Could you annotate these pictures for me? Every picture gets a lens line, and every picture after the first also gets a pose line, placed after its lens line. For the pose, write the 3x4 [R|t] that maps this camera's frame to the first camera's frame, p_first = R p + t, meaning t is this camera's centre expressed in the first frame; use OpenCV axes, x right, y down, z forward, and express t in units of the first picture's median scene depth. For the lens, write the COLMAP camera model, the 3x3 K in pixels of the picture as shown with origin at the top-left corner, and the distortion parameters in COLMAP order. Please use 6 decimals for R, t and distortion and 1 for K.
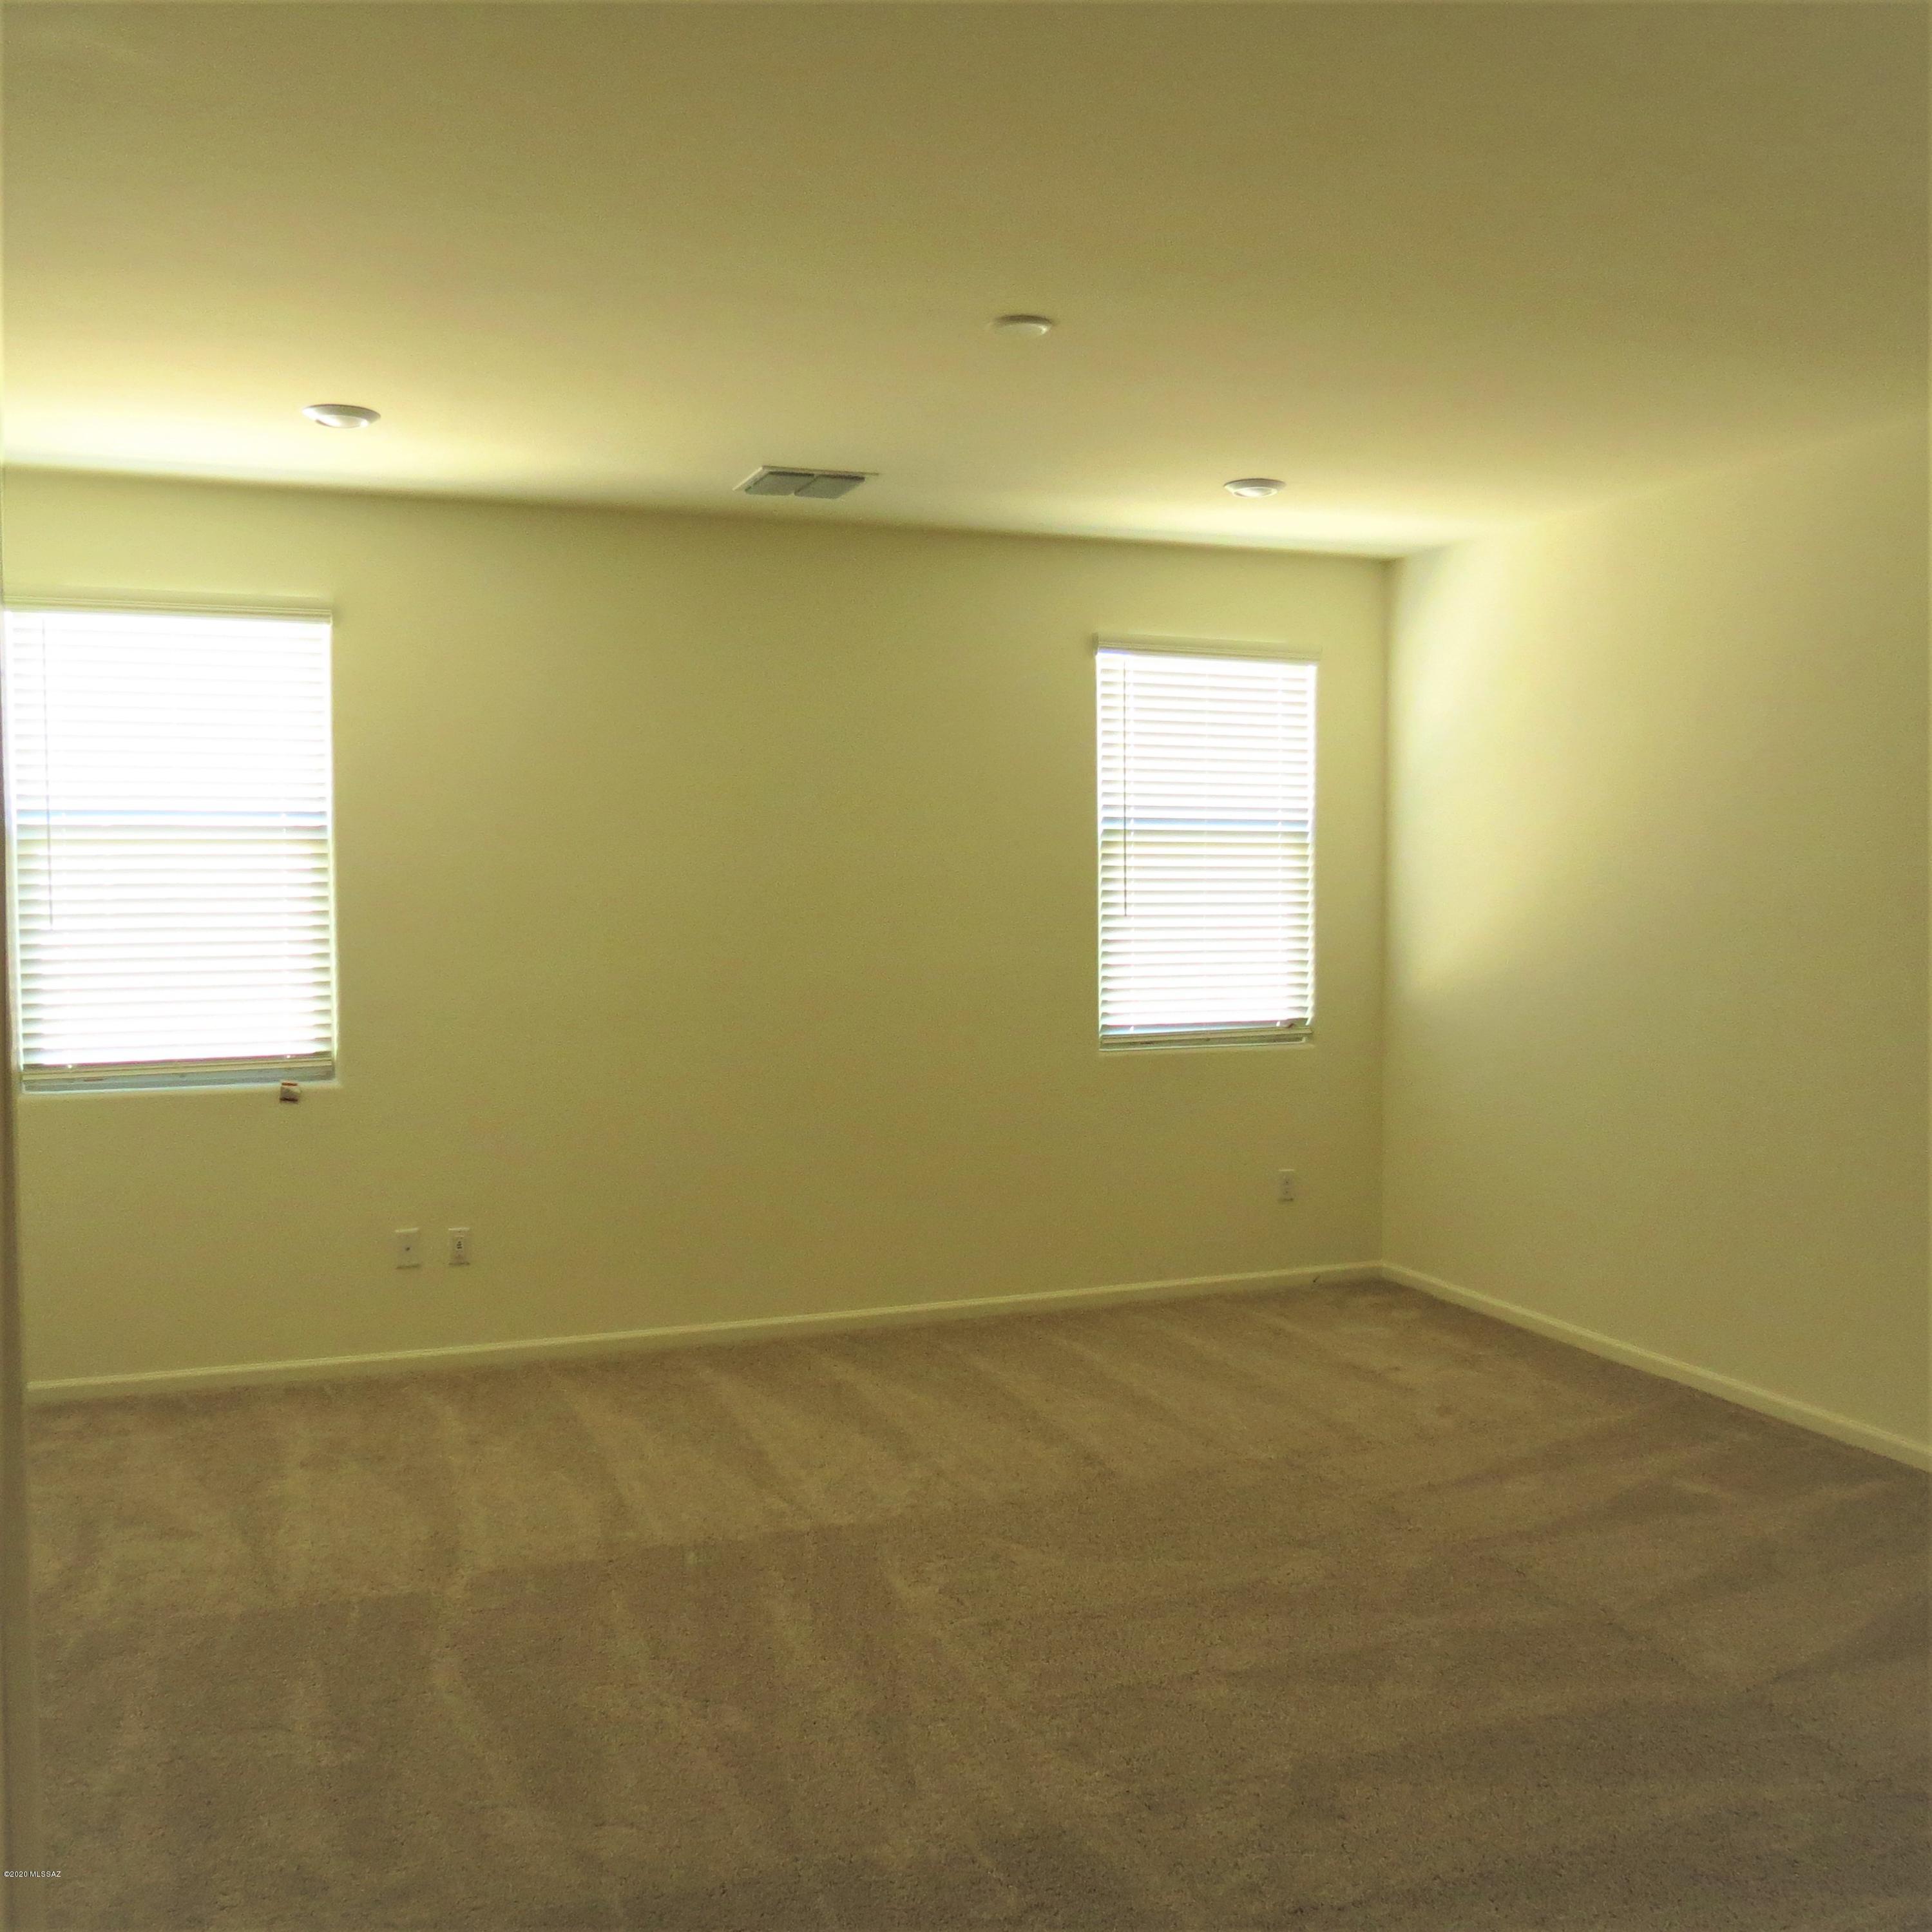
lens RADIAL K [[1828.7, 0, 966.0], [0, 1828.7, 966.0], [0, 0, 1]] dist [-0.028352, 0.007947]
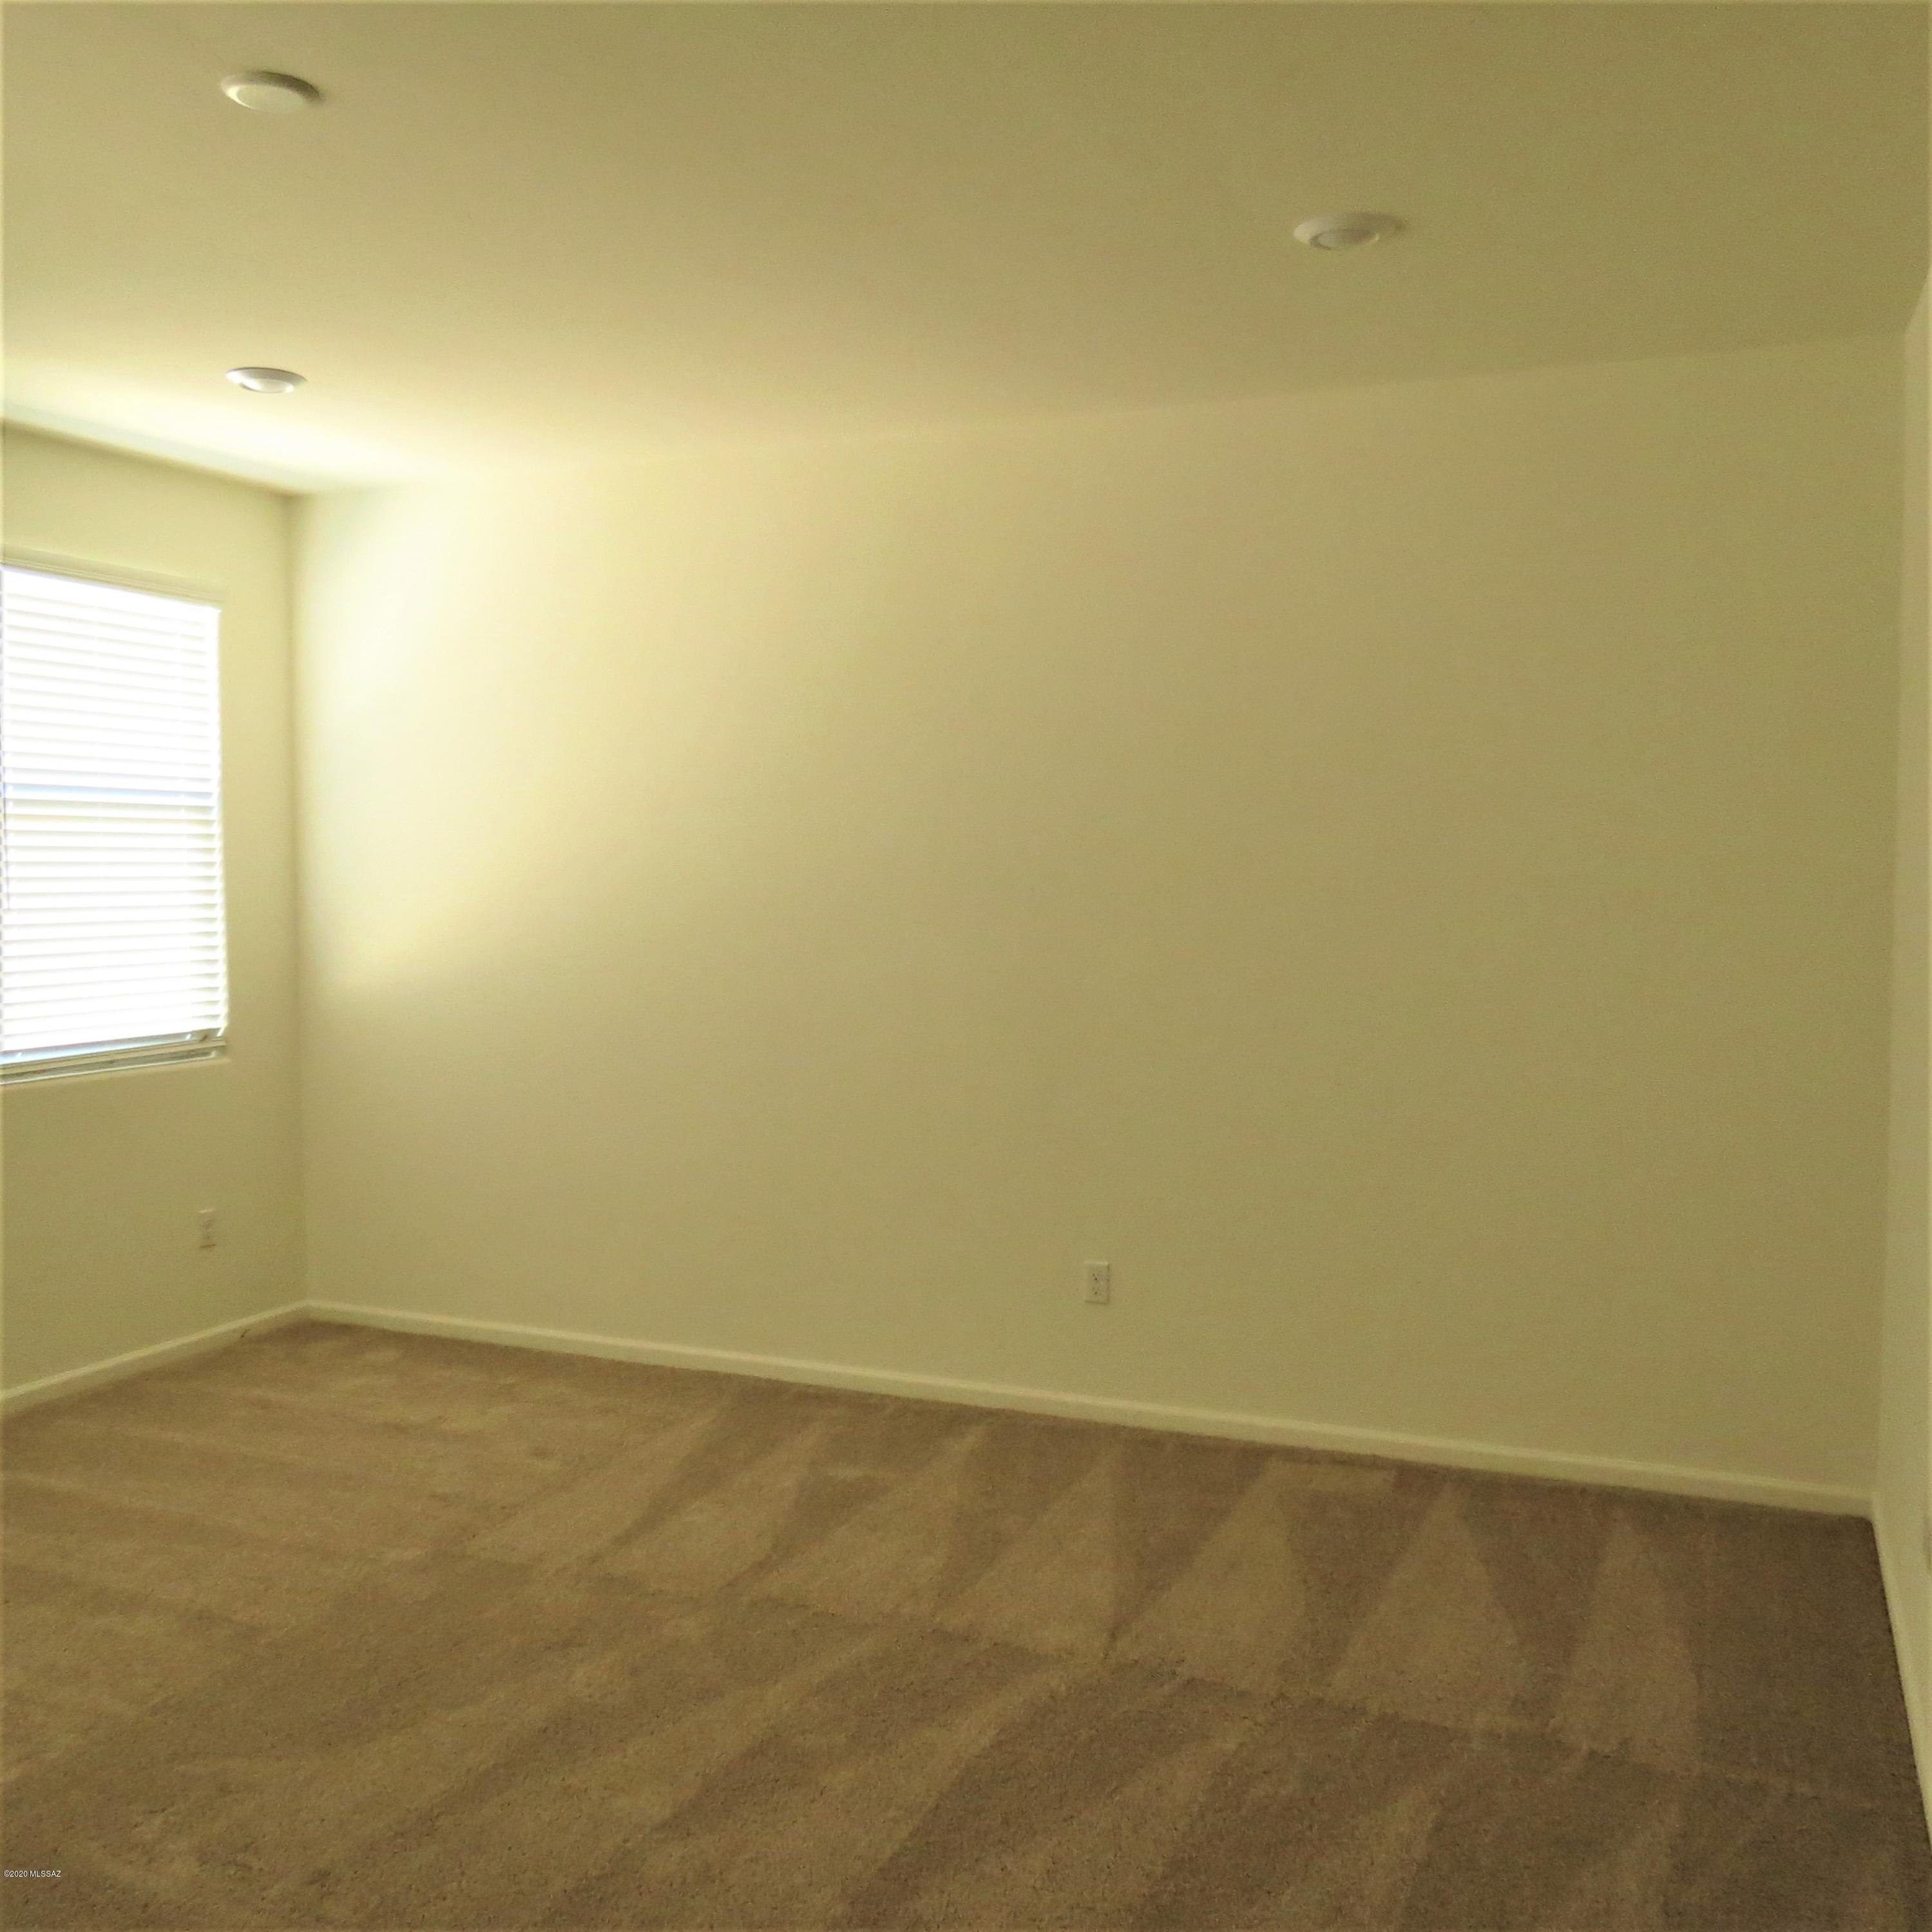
lens RADIAL K [[1828.7, 0, 966.0], [0, 1828.7, 966.0], [0, 0, 1]] dist [-0.028352, 0.007947]
pose [[0.703529, -0.039073, 0.709592, -0.172094], [0.034451, 0.999189, 0.020862, -0.005730], [-0.709831, 0.009769, 0.704304, 0.171232]]
